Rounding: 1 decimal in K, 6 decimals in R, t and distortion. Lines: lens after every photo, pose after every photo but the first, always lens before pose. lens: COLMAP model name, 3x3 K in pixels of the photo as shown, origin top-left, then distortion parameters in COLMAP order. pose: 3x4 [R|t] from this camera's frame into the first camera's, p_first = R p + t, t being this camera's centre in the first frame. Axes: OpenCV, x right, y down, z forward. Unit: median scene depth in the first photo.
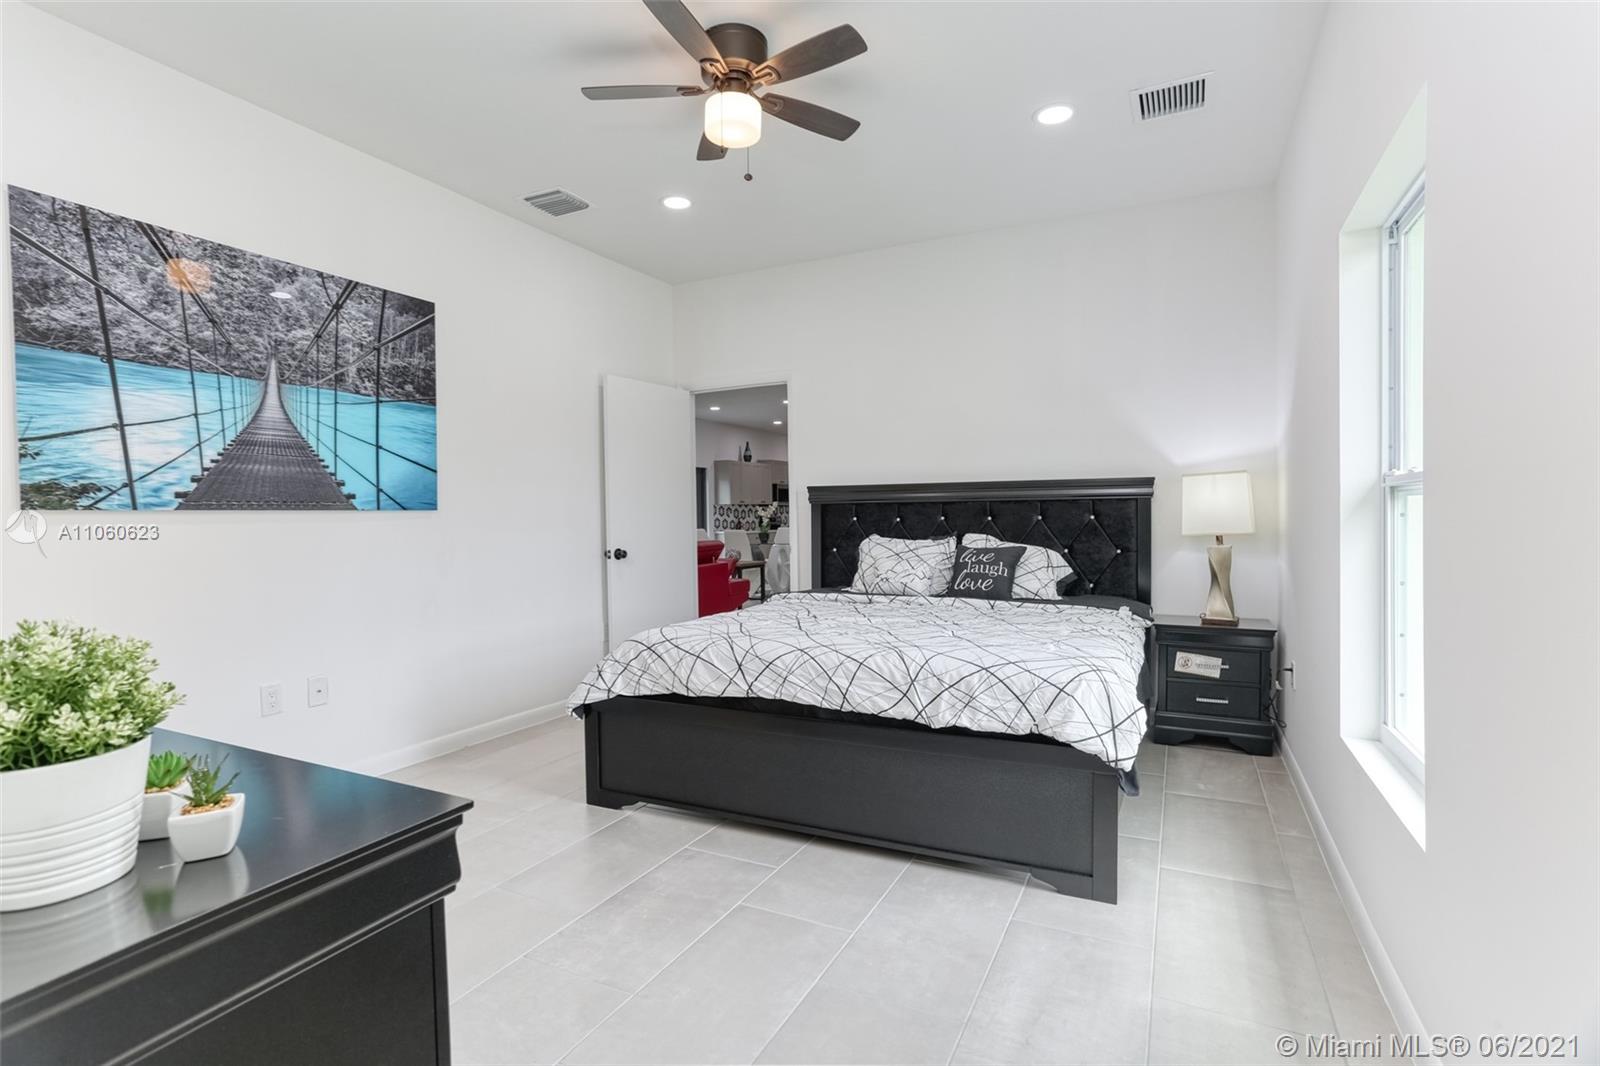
lens RADIAL K [[777.0, 0, 797.7], [0, 777.0, 543.1], [0, 0, 1]] dist [-0.044398, 0.024013]
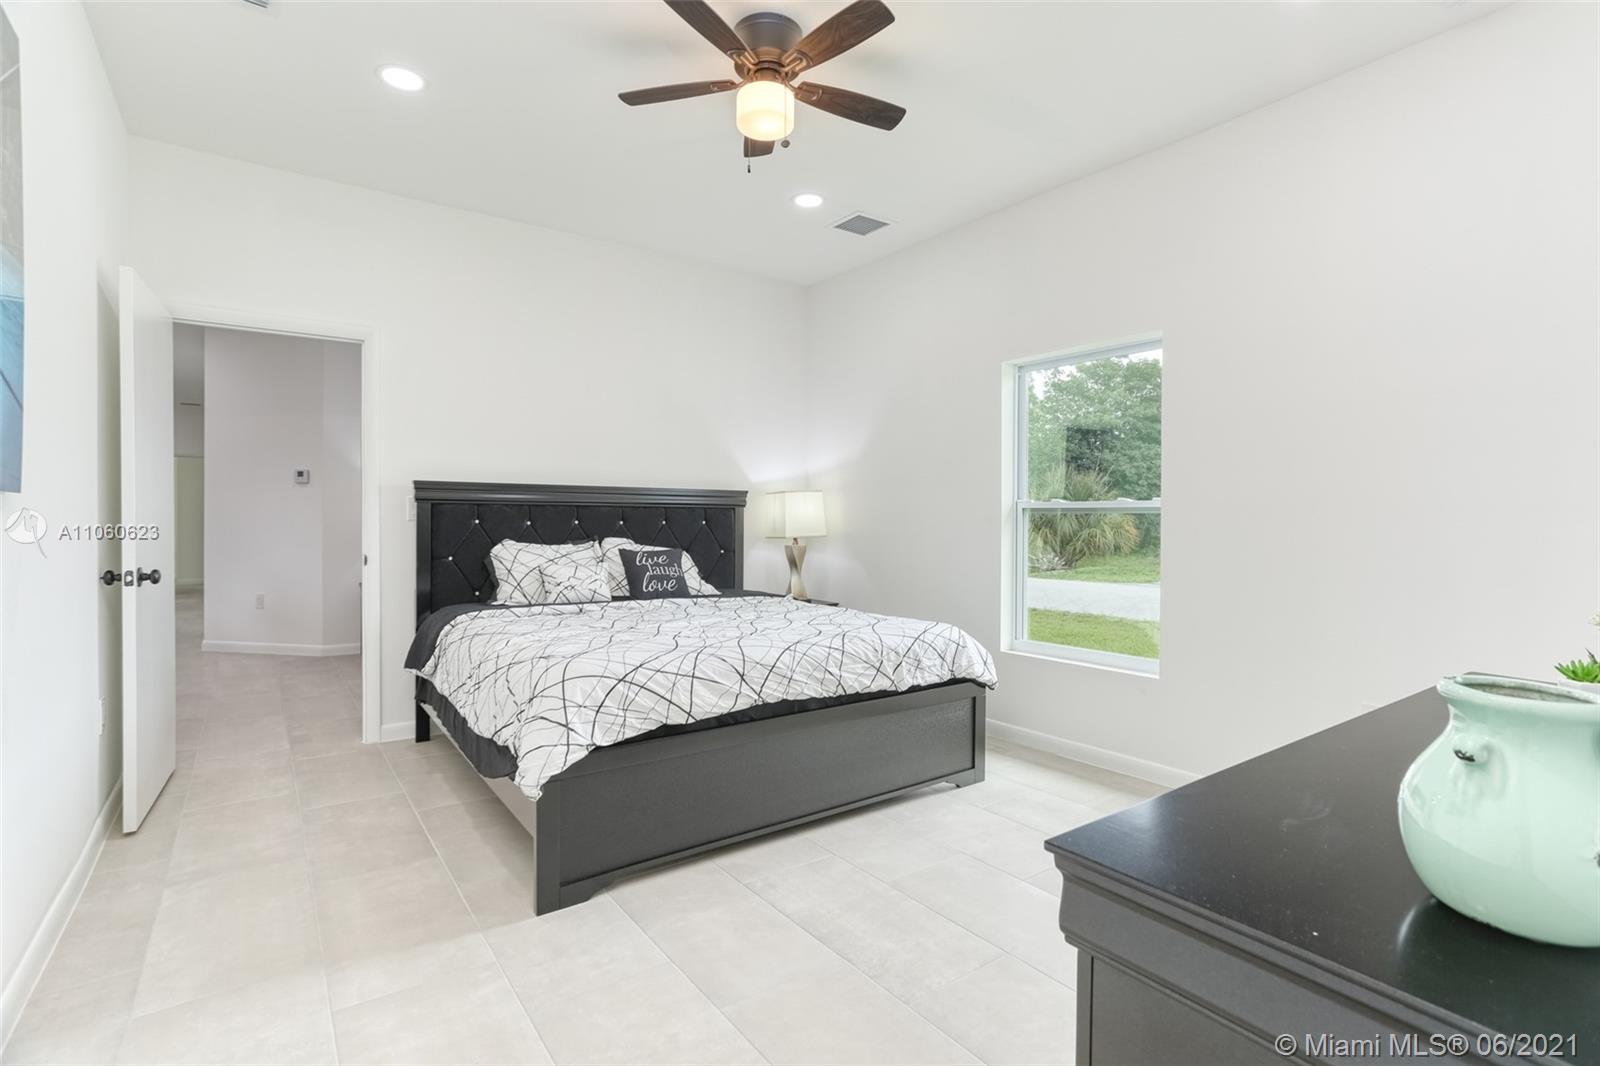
lens RADIAL K [[777.0, 0, 801.3], [0, 777.0, 524.0], [0, 0, 1]] dist [-0.044398, 0.024013]
pose [[0.469948, 0.006465, 0.882670, -0.766856], [0.022769, 0.999552, -0.019443, -0.006557], [-0.882400, 0.029235, 0.469590, 0.425196]]
